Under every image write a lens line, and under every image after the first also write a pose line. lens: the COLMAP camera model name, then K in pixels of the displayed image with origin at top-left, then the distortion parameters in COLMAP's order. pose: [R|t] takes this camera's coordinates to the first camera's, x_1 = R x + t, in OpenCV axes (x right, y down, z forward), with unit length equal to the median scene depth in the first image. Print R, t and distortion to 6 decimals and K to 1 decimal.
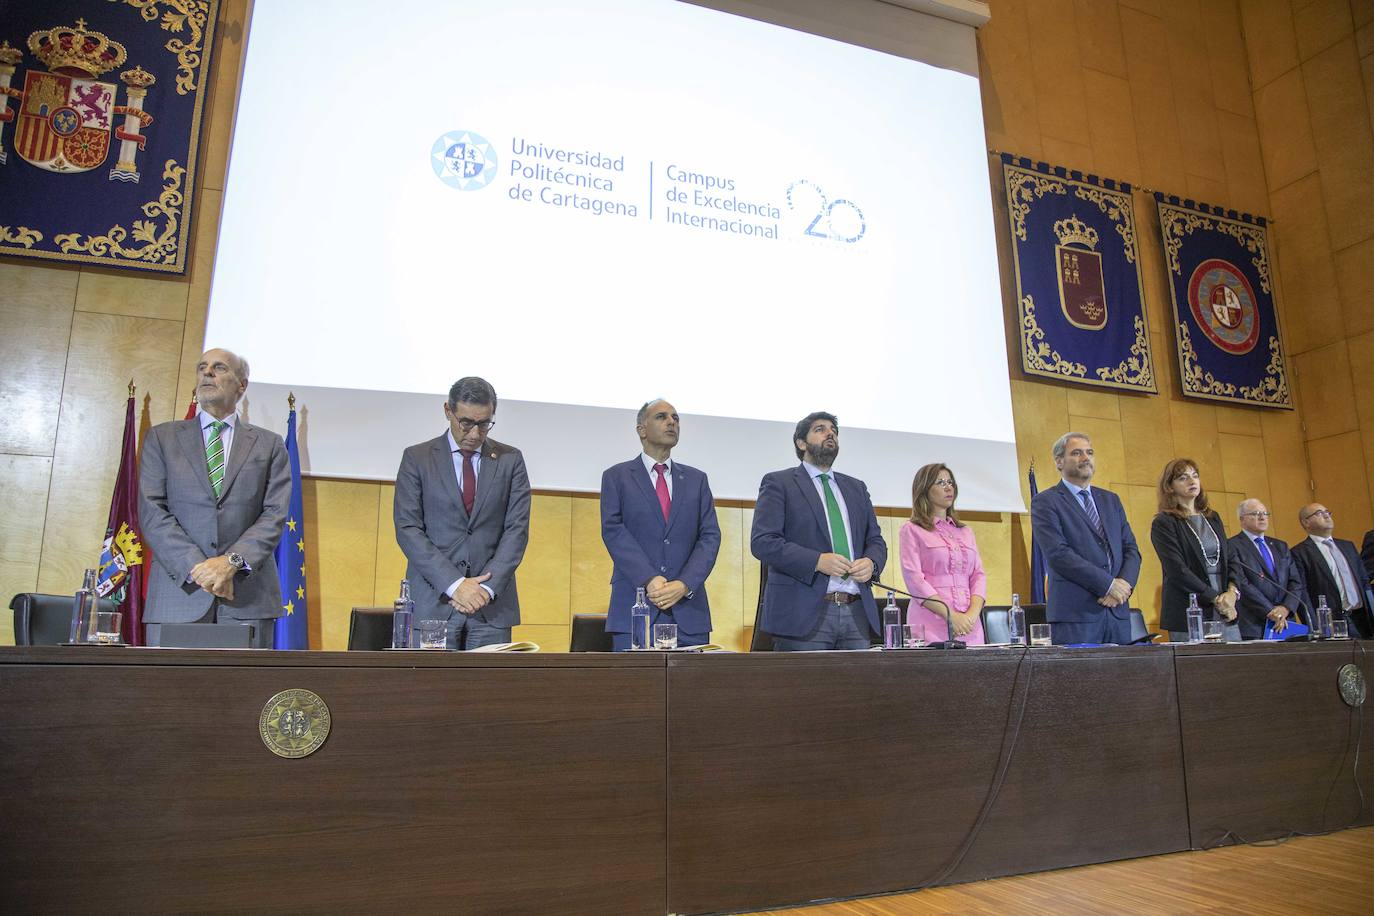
lens RADIAL K [[906.2, 0, 676.6], [0, 906.2, 475.5], [0, 0, 1]] dist [-0.117703, 0.055139]
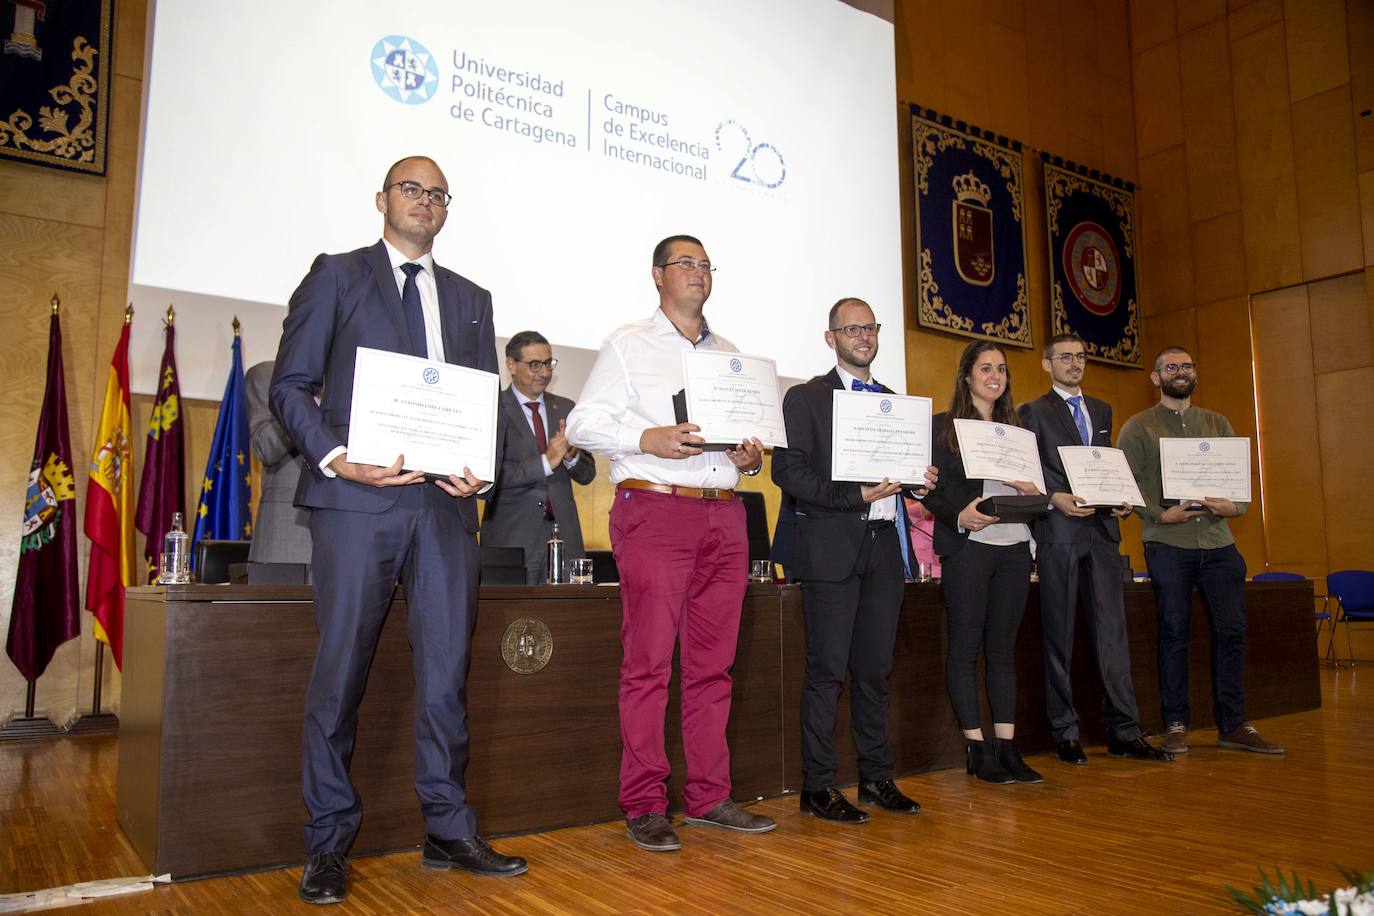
lens RADIAL K [[1067.9, 0, 695.8], [0, 1067.9, 471.1], [0, 0, 1]] dist [-0.077356, 0.050948]
pose [[0.966363, 0.025506, 0.255916, -0.171938], [-0.046564, 0.995977, 0.076564, -0.027132], [-0.252933, -0.085905, 0.963662, -0.144981]]
